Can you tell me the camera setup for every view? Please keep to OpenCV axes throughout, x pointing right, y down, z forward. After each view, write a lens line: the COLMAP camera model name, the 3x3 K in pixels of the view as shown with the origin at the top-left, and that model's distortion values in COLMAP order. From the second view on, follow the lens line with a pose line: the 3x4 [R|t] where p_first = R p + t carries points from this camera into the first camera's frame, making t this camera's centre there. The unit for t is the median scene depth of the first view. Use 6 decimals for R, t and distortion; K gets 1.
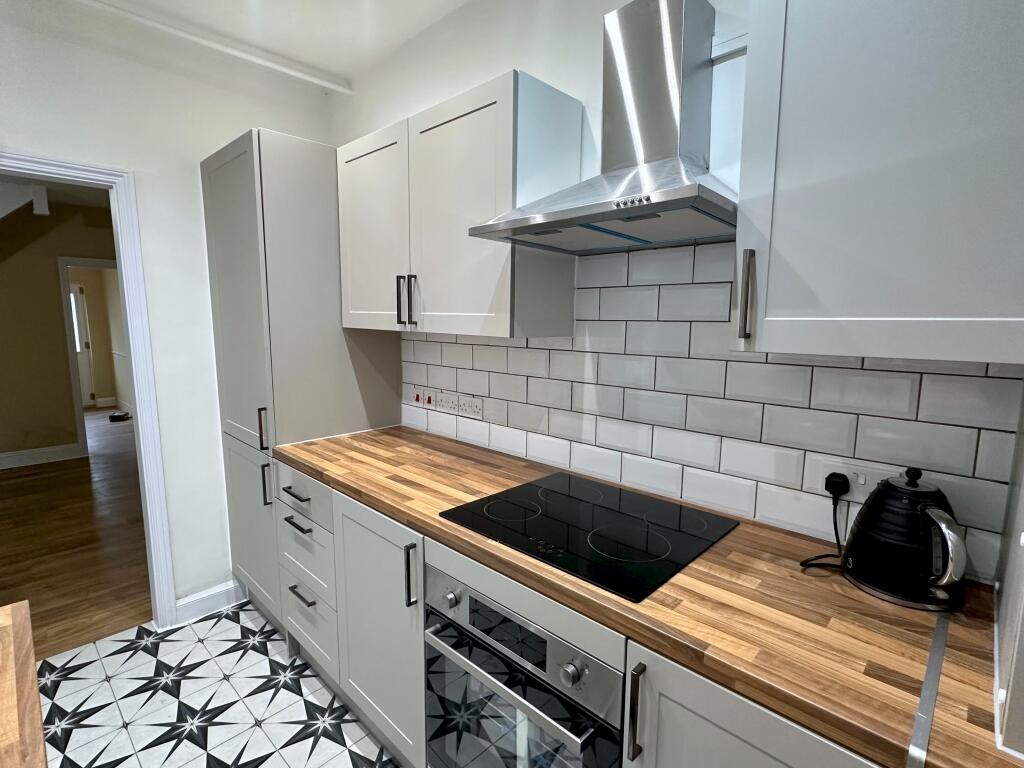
lens RADIAL K [[500.7, 0, 510.2], [0, 500.7, 385.8], [0, 0, 1]] dist [-0.001780, -0.000493]
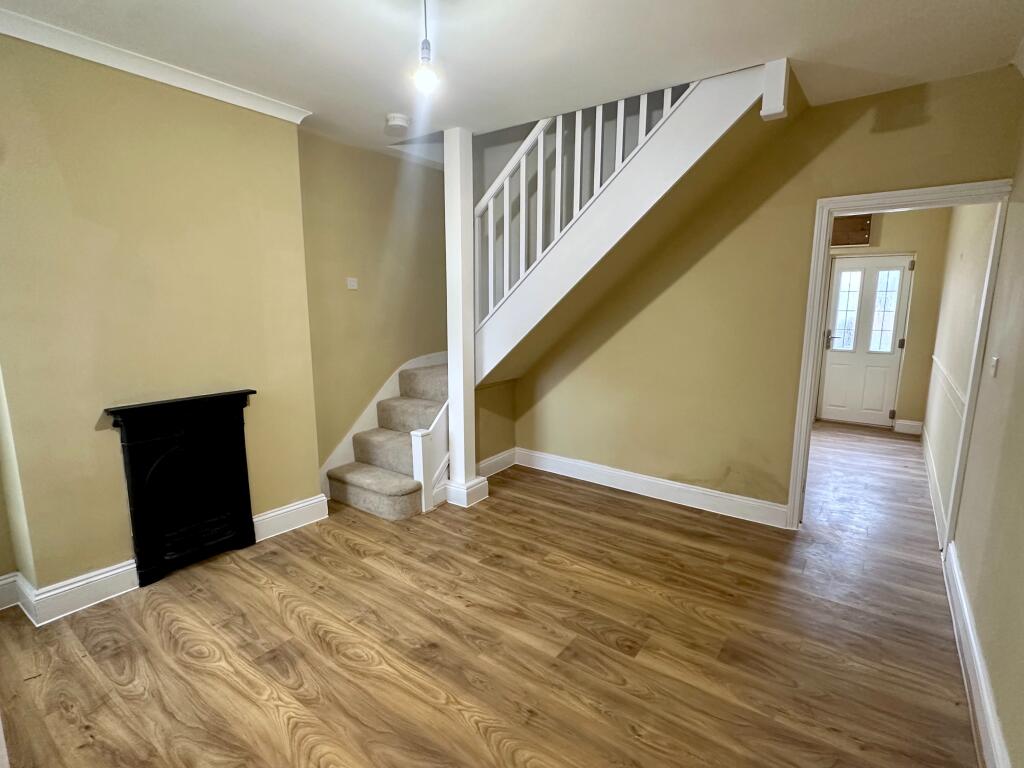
lens RADIAL K [[500.7, 0, 510.2], [0, 500.7, 385.8], [0, 0, 1]] dist [-0.001780, -0.000493]
pose [[0.117333, 0.158093, -0.980428, -0.970982], [-0.133613, 0.980784, 0.142160, -0.228522], [0.984063, 0.114318, 0.136202, 1.711802]]
